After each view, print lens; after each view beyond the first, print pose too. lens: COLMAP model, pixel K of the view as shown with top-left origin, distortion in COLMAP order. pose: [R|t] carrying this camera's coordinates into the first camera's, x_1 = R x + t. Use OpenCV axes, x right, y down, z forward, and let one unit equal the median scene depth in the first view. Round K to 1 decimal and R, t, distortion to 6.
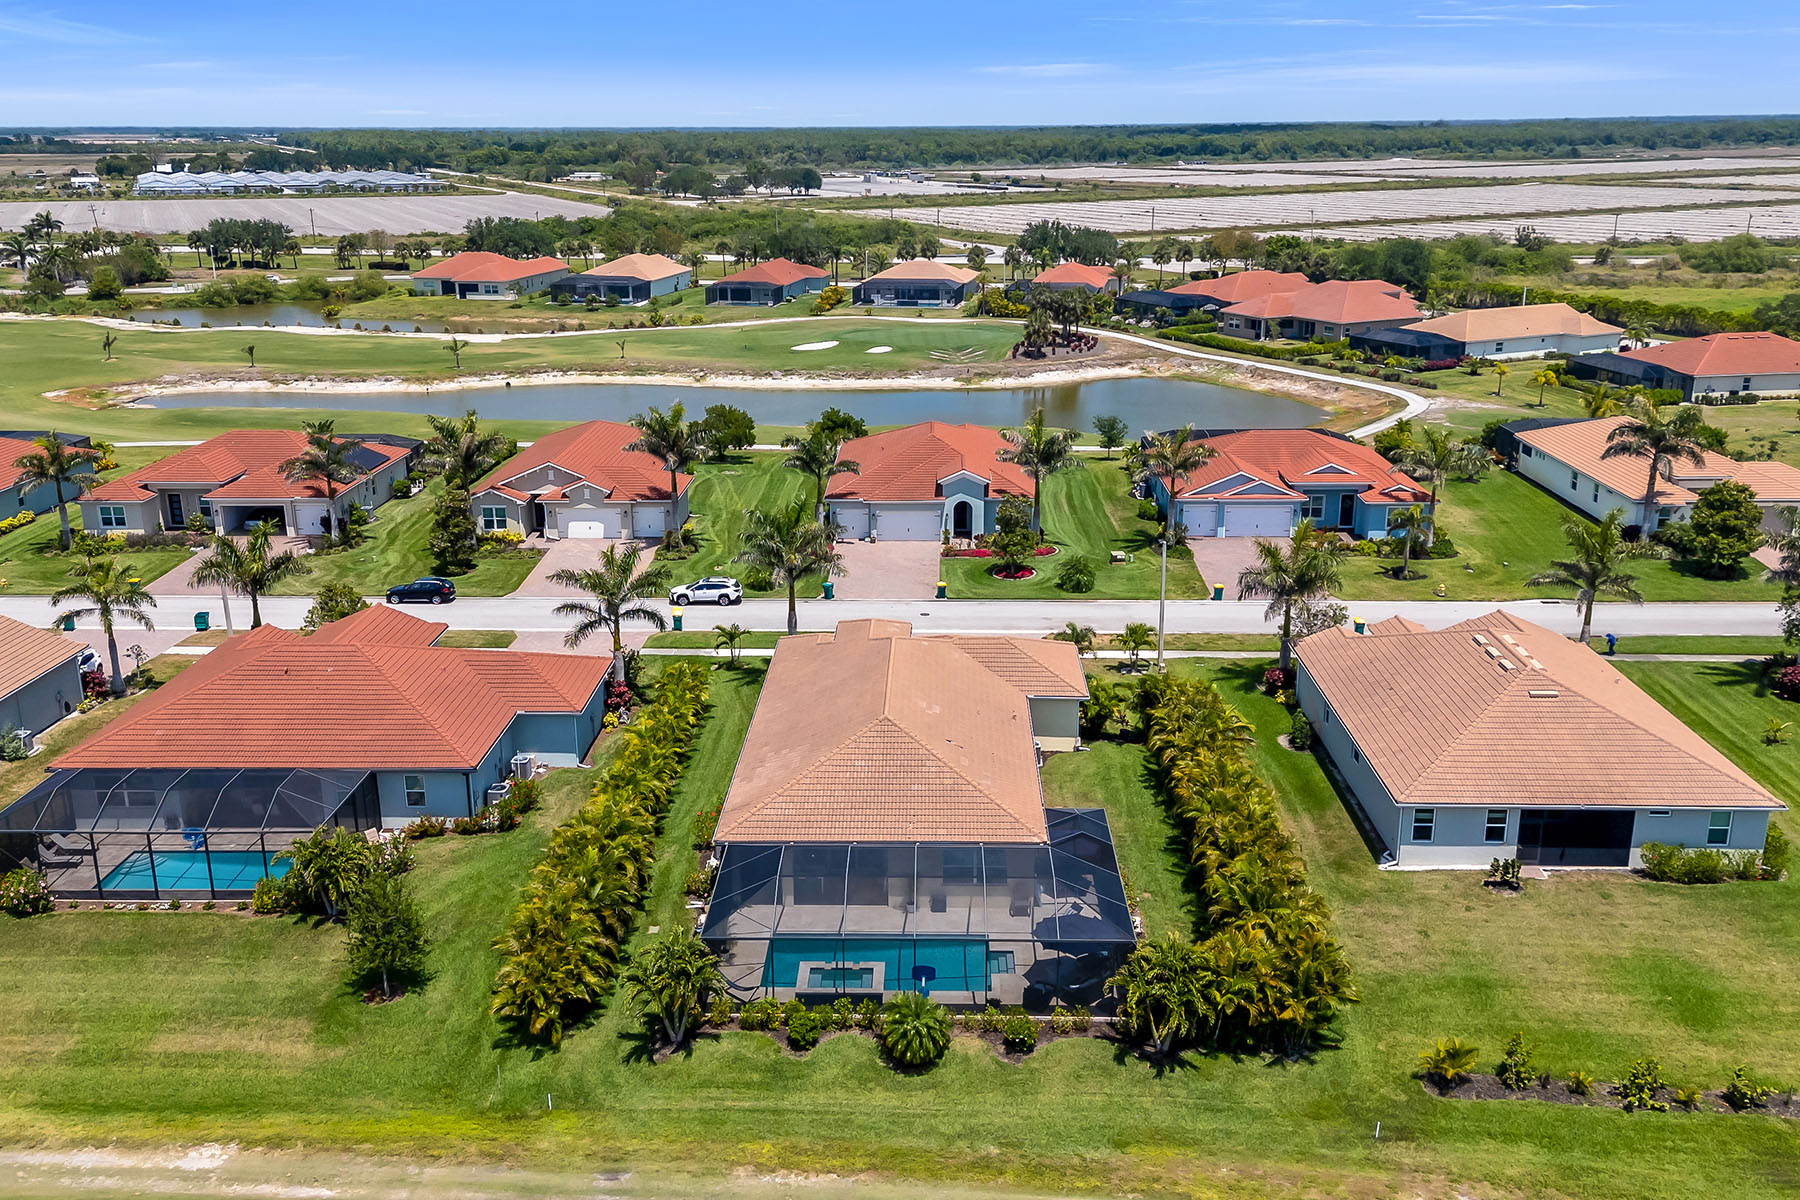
lens RADIAL K [[1547.9, 0, 907.2], [0, 1547.9, 599.4], [0, 0, 1]] dist [0.088156, -0.095652]
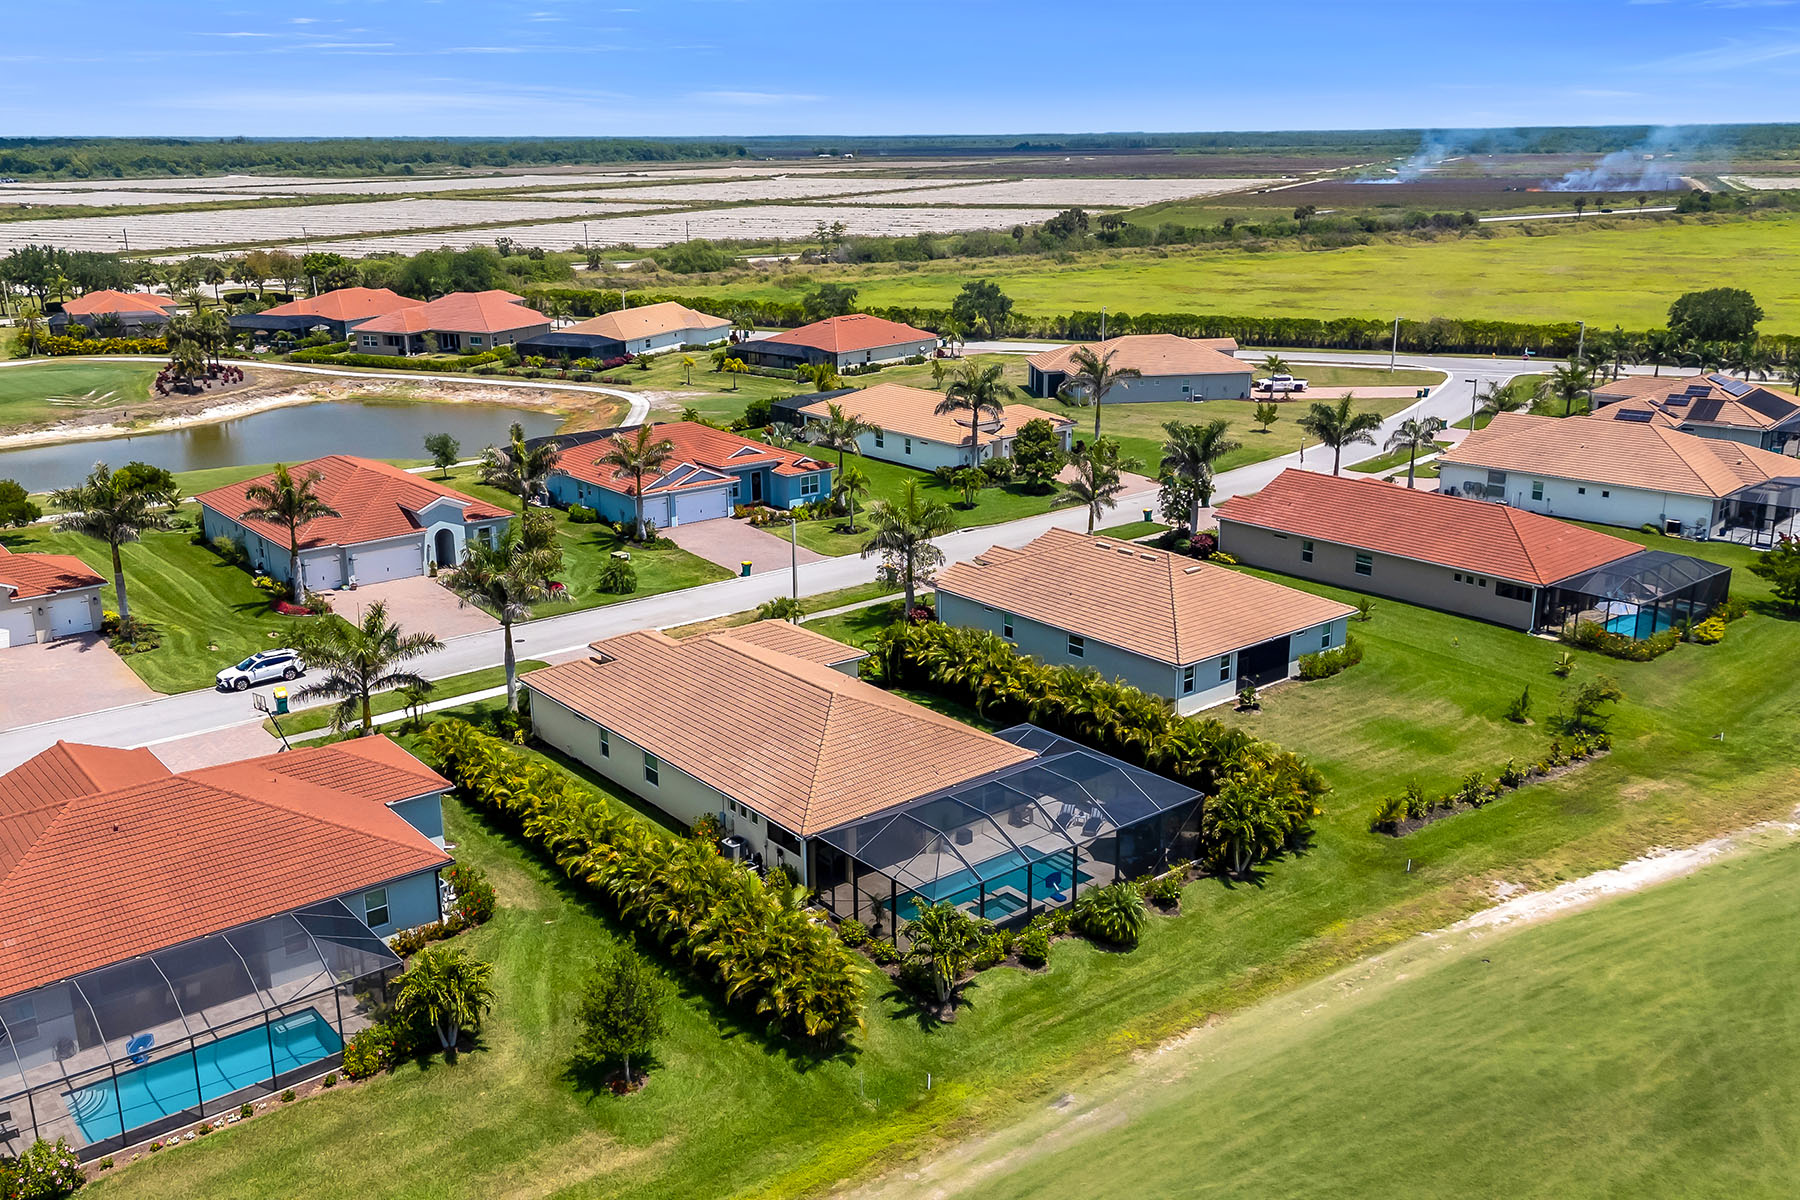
lens RADIAL K [[1547.9, 0, 898.6], [0, 1547.9, 596.0], [0, 0, 1]] dist [0.088156, -0.095652]
pose [[0.756787, -0.183771, 0.627297, -0.206381], [0.191388, 0.979906, 0.056174, -0.013384], [-0.625015, 0.077545, 0.776752, 0.046543]]
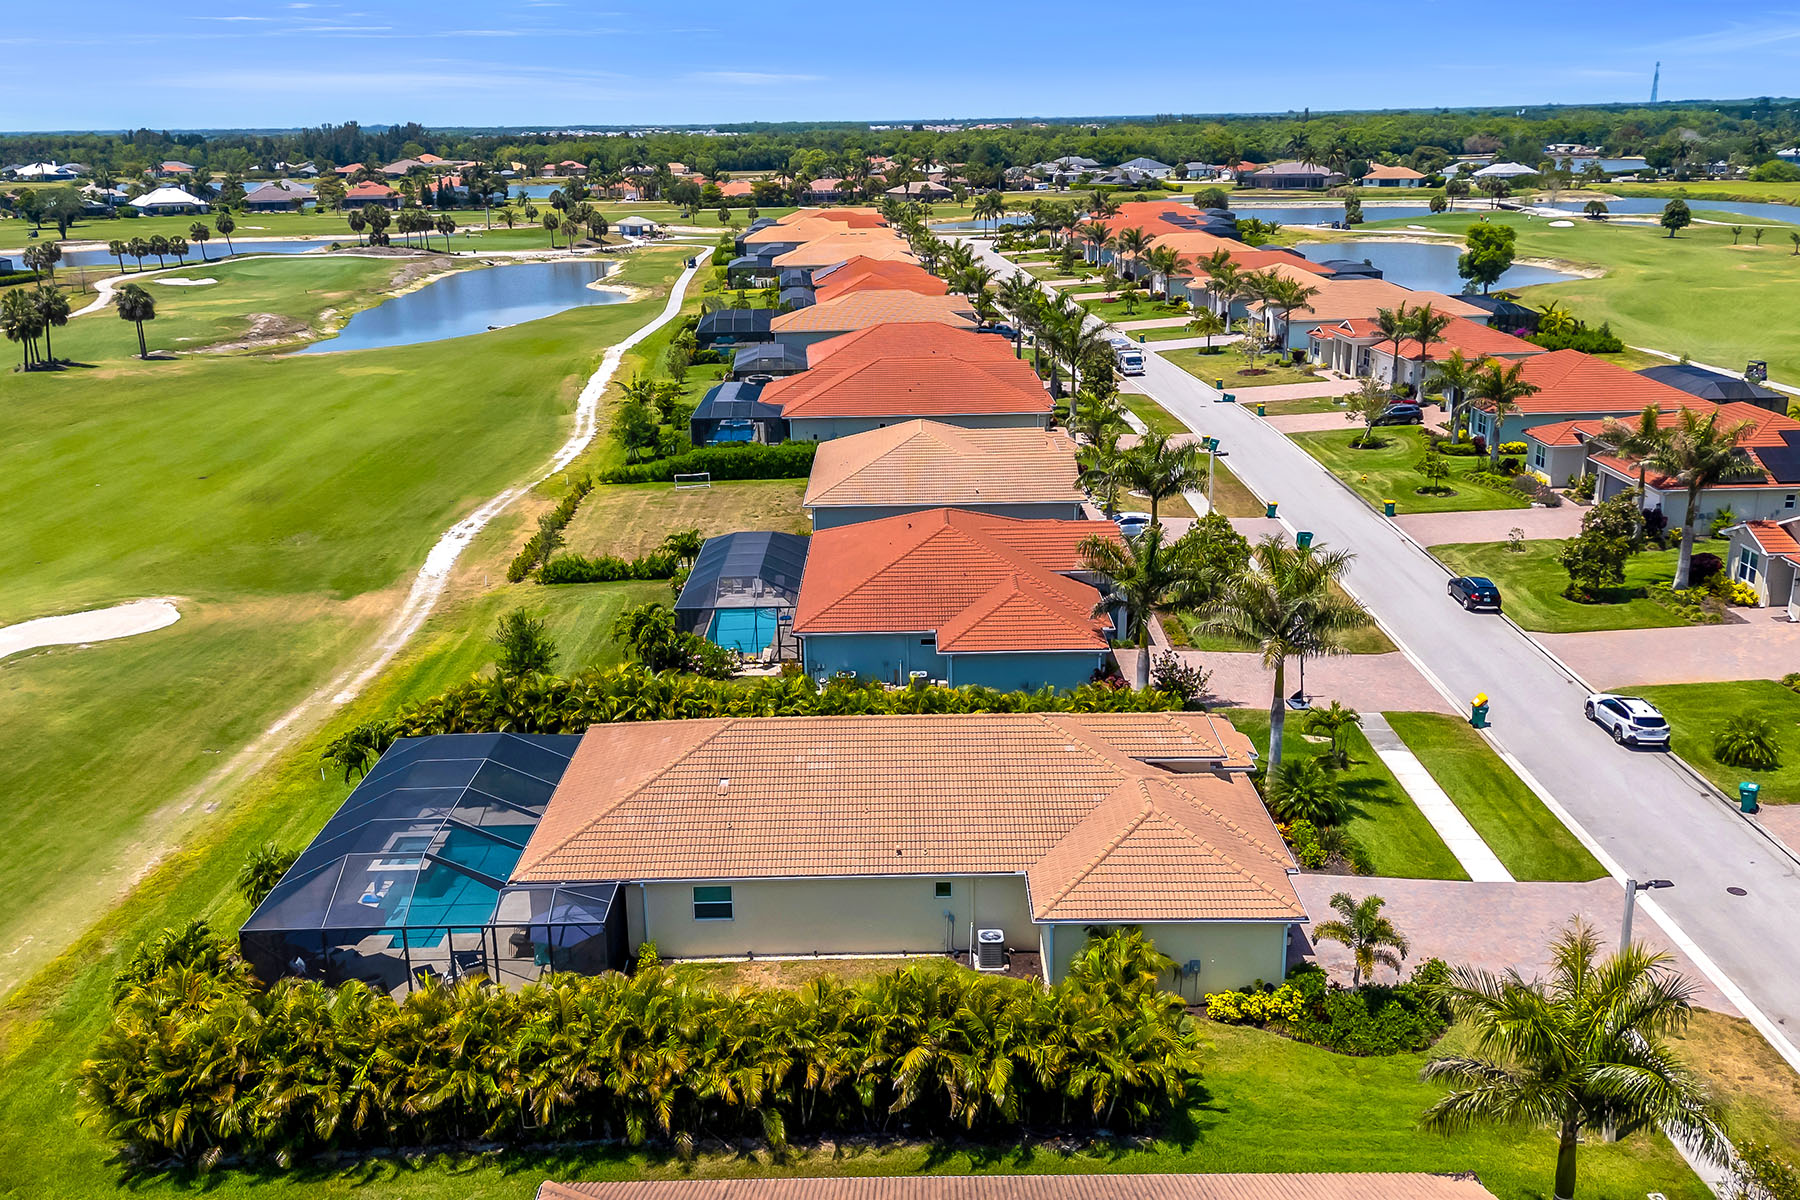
lens RADIAL K [[1547.9, 0, 904.3], [0, 1547.9, 605.8], [0, 0, 1]] dist [0.088156, -0.095652]
pose [[0.023245, 0.302899, -0.952739, 0.245029], [-0.274727, 0.918243, 0.285229, -0.078132], [0.961241, 0.255113, 0.104559, 0.321756]]
